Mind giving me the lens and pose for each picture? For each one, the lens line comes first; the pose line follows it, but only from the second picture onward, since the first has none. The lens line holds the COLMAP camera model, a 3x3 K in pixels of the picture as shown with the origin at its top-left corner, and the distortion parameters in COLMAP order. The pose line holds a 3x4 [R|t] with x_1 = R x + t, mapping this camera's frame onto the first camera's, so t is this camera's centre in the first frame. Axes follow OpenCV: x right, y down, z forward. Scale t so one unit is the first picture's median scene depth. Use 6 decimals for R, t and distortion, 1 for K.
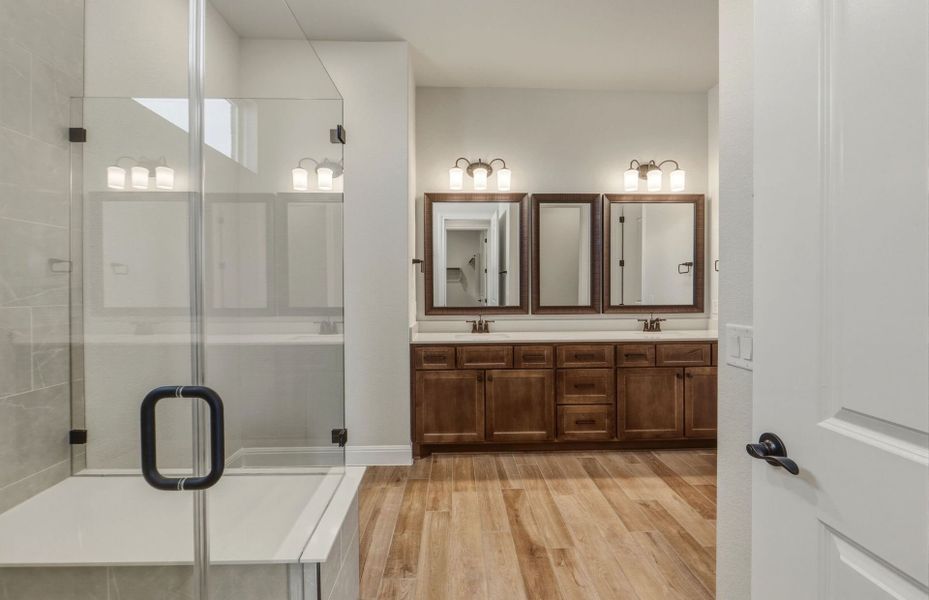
lens RADIAL K [[387.6, 0, 468.8], [0, 387.6, 292.6], [0, 0, 1]] dist [-0.002722, -0.004920]
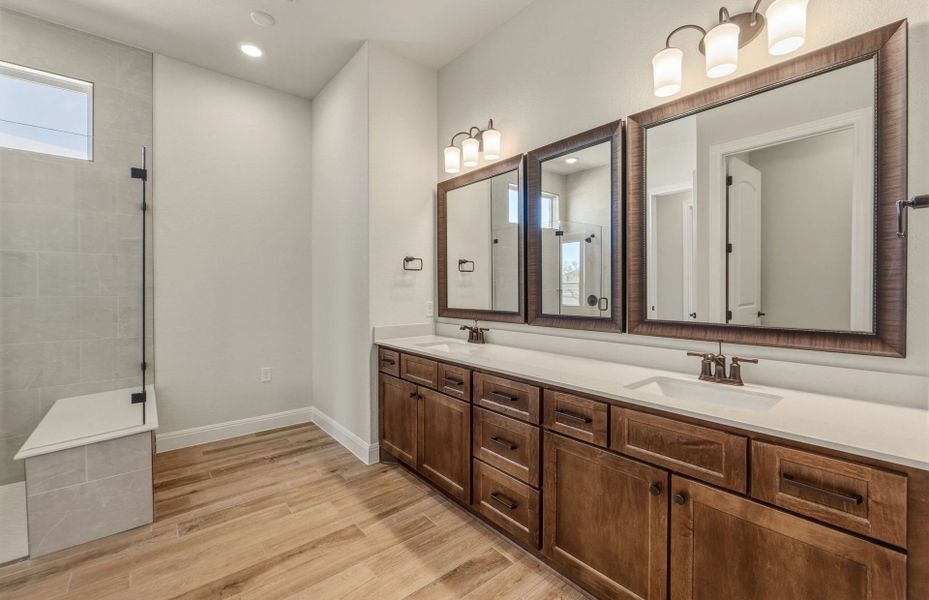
lens RADIAL K [[387.6, 0, 468.8], [0, 387.6, 292.6], [0, 0, 1]] dist [-0.002722, -0.004920]
pose [[0.617804, 0.012517, -0.786232, 0.757841], [-0.009901, 0.999918, 0.008140, -0.007871], [0.786270, 0.002756, 0.617878, 0.564403]]
